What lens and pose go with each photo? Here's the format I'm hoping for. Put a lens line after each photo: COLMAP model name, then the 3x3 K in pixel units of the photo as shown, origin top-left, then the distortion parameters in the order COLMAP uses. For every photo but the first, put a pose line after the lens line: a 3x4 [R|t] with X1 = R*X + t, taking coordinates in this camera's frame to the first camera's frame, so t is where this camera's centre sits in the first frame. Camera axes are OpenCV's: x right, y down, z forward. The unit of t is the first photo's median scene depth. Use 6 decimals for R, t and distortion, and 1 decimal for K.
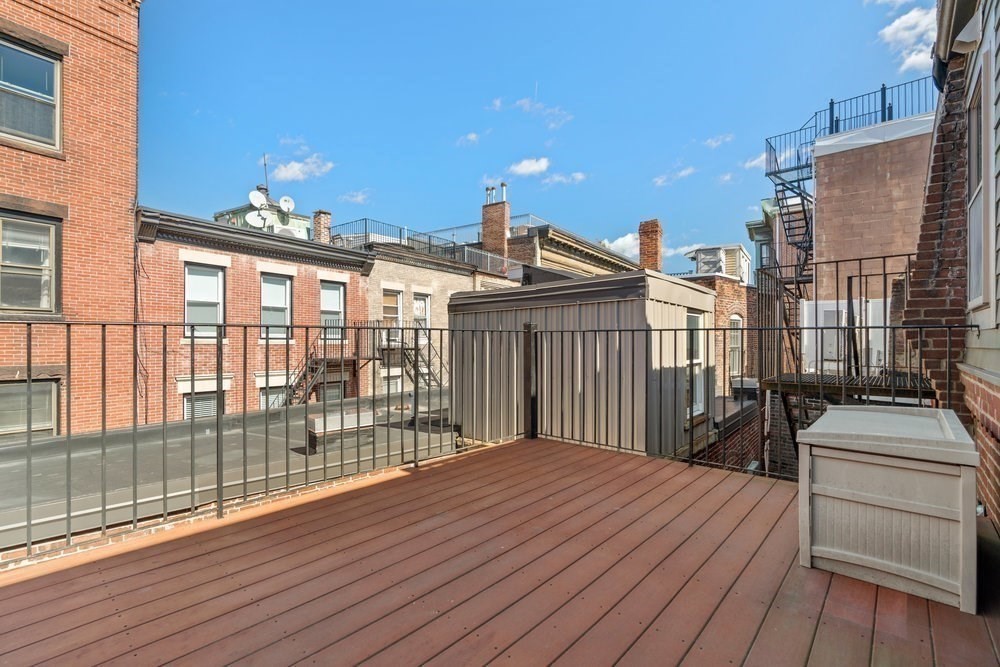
lens RADIAL K [[453.4, 0, 493.7], [0, 453.4, 336.9], [0, 0, 1]] dist [-0.010663, 0.003658]
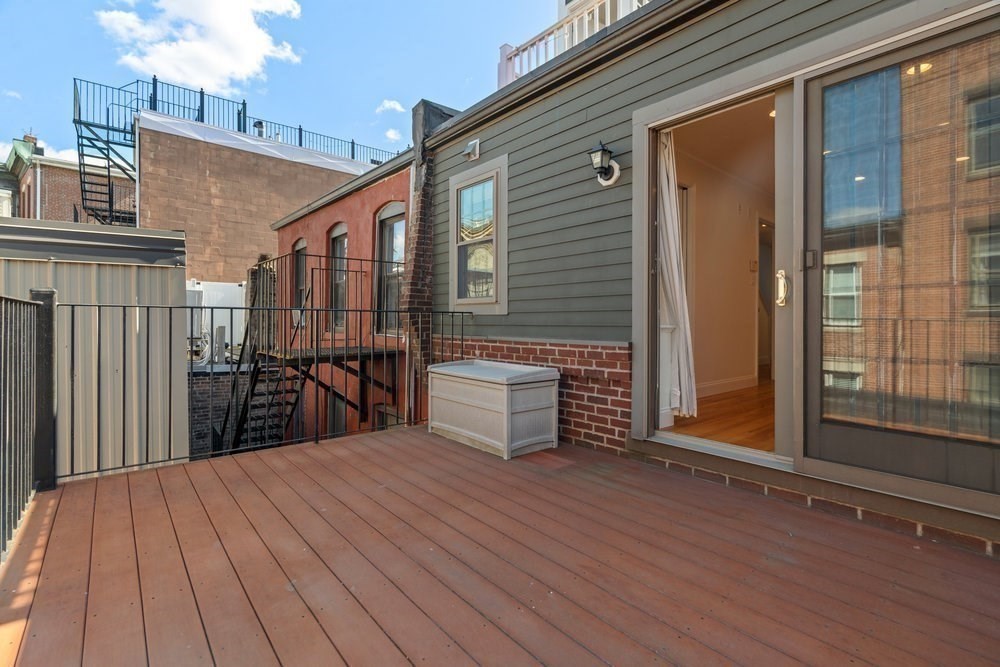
lens RADIAL K [[453.4, 0, 501.8], [0, 453.4, 316.9], [0, 0, 1]] dist [-0.010663, 0.003658]
pose [[0.135586, 0.007157, 0.990740, -0.407684], [-0.010934, 0.999924, -0.005727, 0.000838], [-0.990705, -0.010056, 0.135654, 0.348274]]
